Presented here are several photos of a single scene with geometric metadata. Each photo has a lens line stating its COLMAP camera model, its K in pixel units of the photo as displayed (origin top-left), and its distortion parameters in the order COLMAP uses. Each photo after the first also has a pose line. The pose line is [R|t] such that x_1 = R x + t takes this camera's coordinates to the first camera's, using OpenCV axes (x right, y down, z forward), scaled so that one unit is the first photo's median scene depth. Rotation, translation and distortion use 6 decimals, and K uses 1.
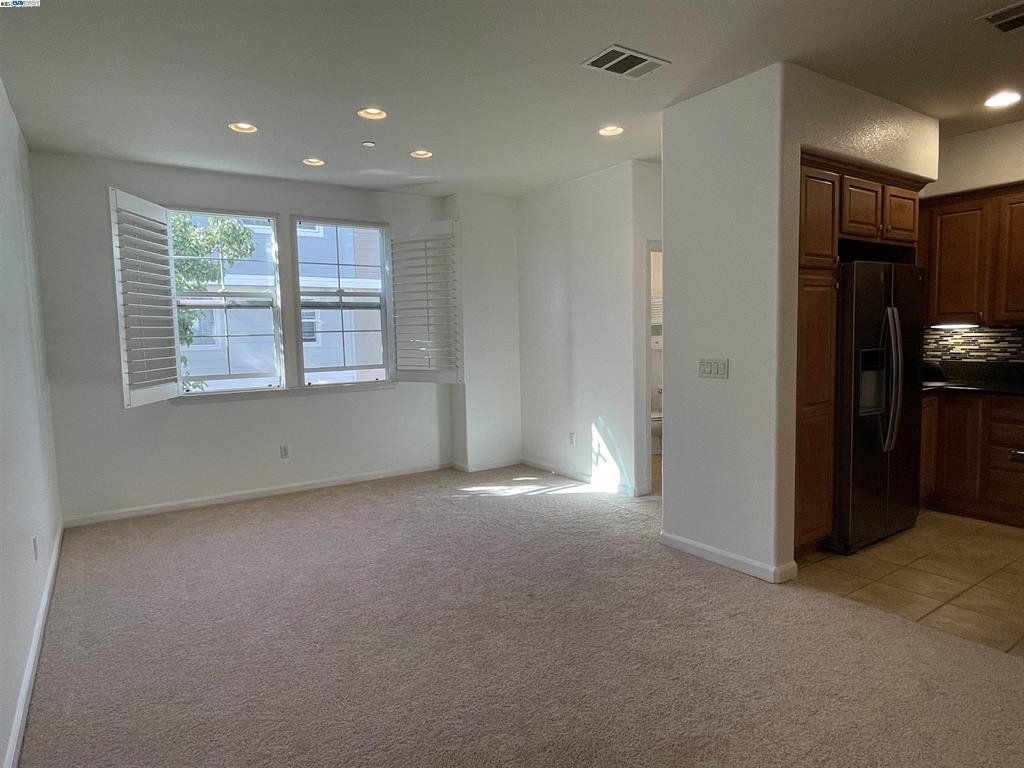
lens RADIAL K [[612.3, 0, 507.9], [0, 612.3, 383.8], [0, 0, 1]] dist [-0.004824, -0.002188]
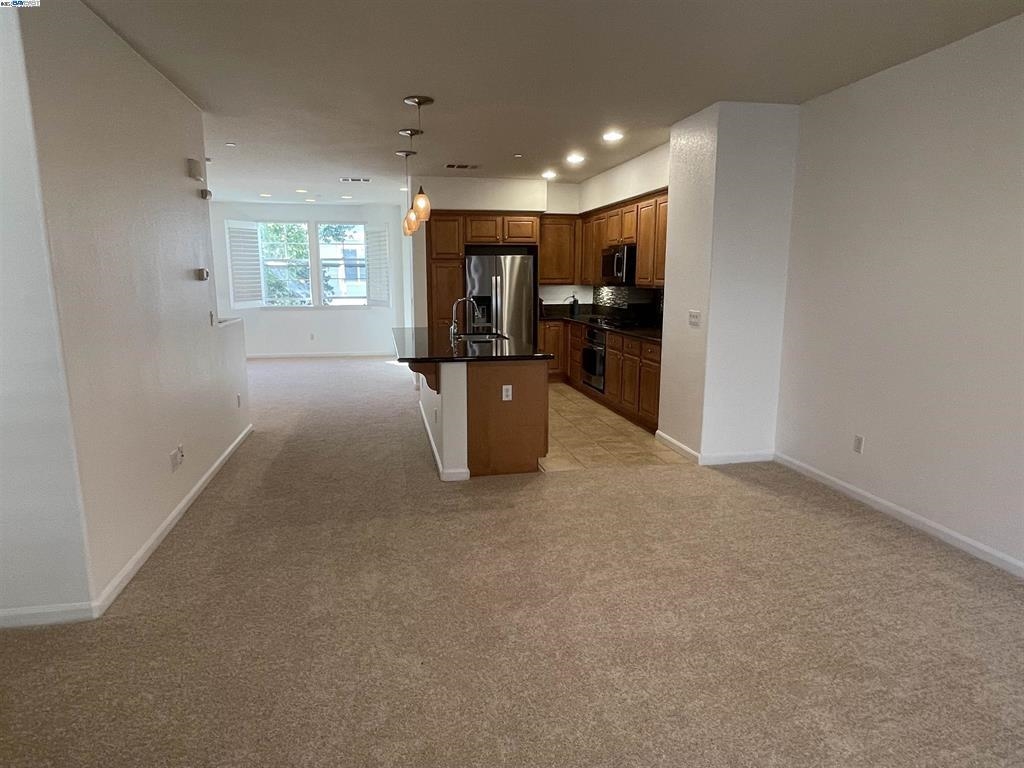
lens RADIAL K [[612.3, 0, 516.0], [0, 612.3, 383.5], [0, 0, 1]] dist [-0.004824, -0.002188]
pose [[0.924546, 0.090438, -0.370184, 1.156419], [-0.053731, 0.992663, 0.108318, 0.006576], [0.377264, -0.080254, 0.922622, -0.732724]]
